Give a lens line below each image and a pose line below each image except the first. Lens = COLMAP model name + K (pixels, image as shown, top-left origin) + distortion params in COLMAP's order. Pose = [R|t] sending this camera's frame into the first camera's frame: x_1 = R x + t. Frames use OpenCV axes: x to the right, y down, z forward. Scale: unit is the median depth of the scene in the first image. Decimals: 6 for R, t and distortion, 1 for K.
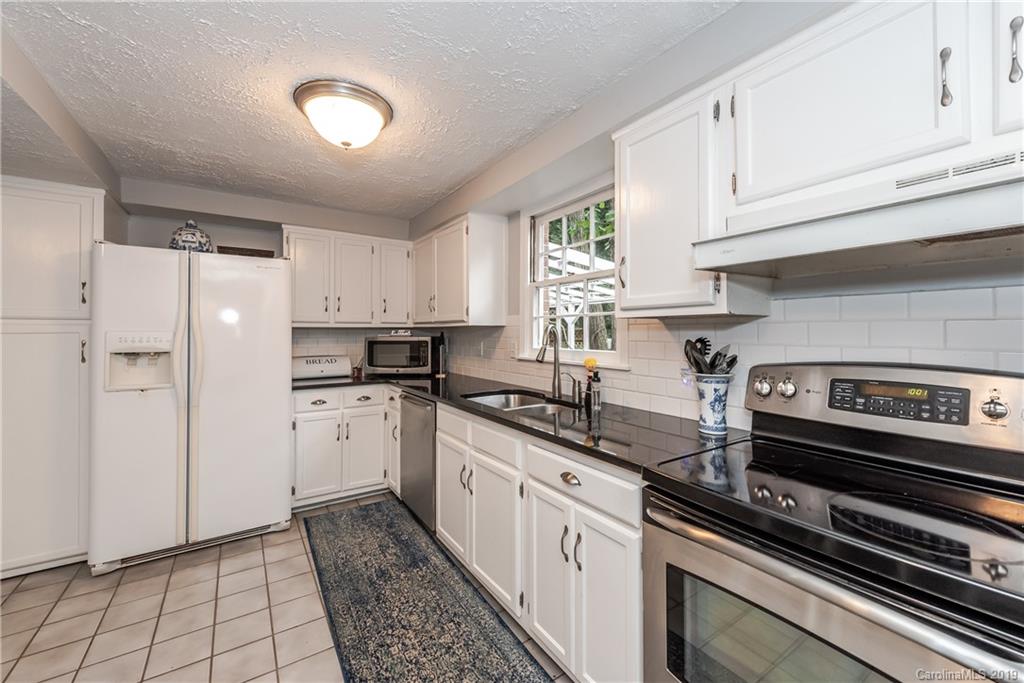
lens RADIAL K [[403.6, 0, 501.1], [0, 403.6, 327.8], [0, 0, 1]] dist [0.006941, -0.000235]
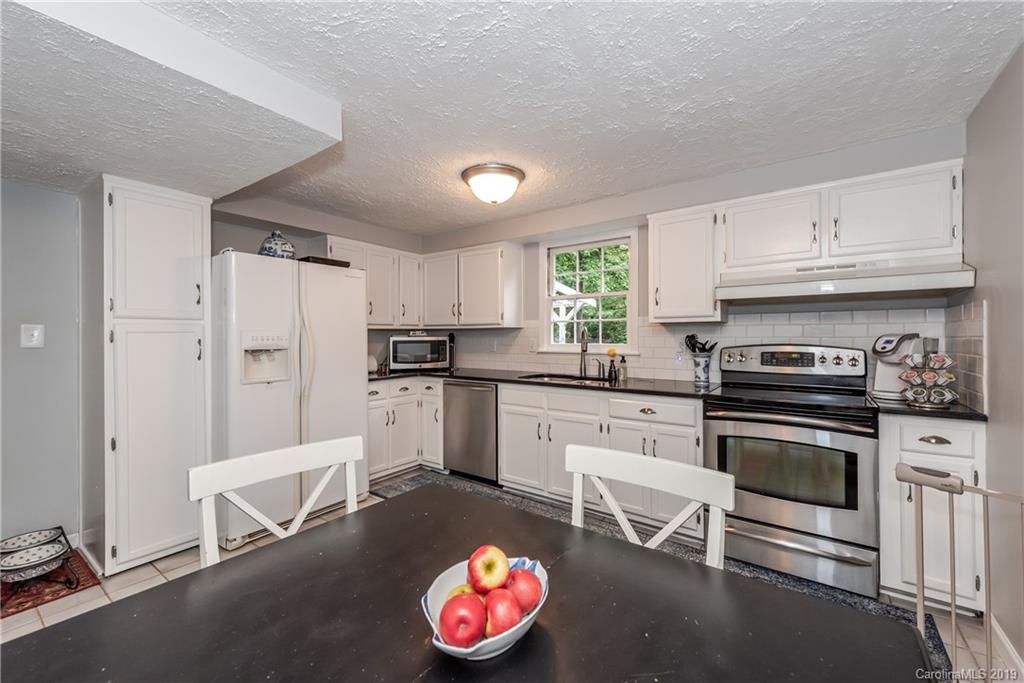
lens RADIAL K [[409.7, 0, 509.6], [0, 409.7, 335.0], [0, 0, 1]] dist [0.013834, -0.000056]
pose [[0.935746, -0.002114, 0.352669, -0.619995], [-0.000769, 0.999967, 0.008034, 0.009832], [-0.352675, -0.007789, 0.935714, -0.295221]]
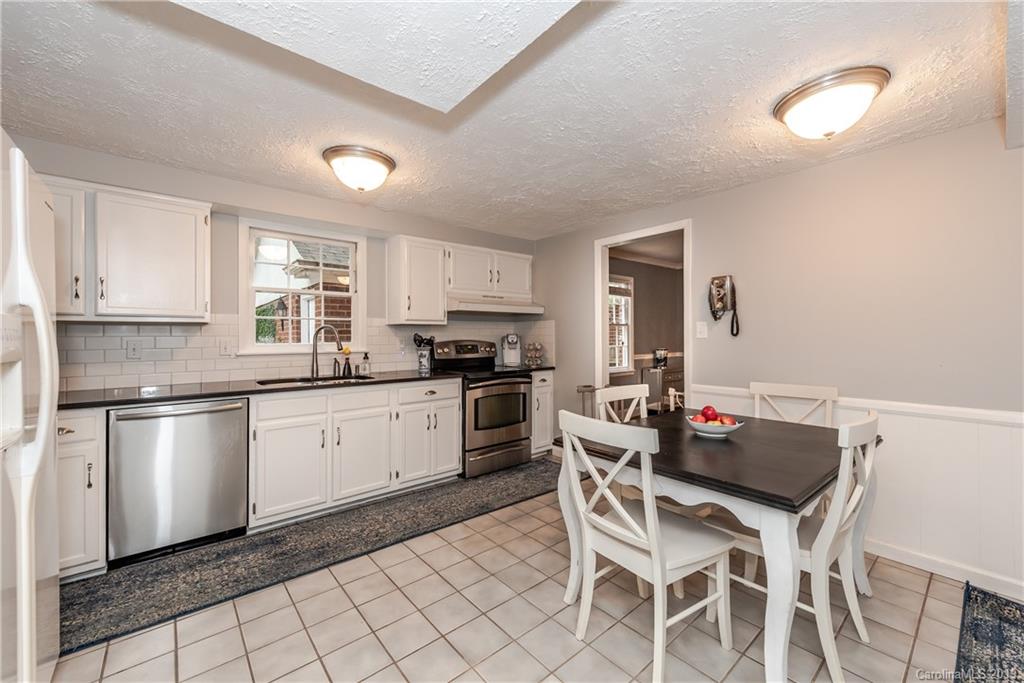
lens RADIAL K [[409.7, 0, 509.6], [0, 409.7, 335.0], [0, 0, 1]] dist [0.013834, -0.000056]
pose [[-0.115198, 0.003351, 0.993337, -1.307513], [-0.008151, 0.999957, -0.004319, 0.026291], [-0.993309, -0.008595, -0.115166, 0.480189]]
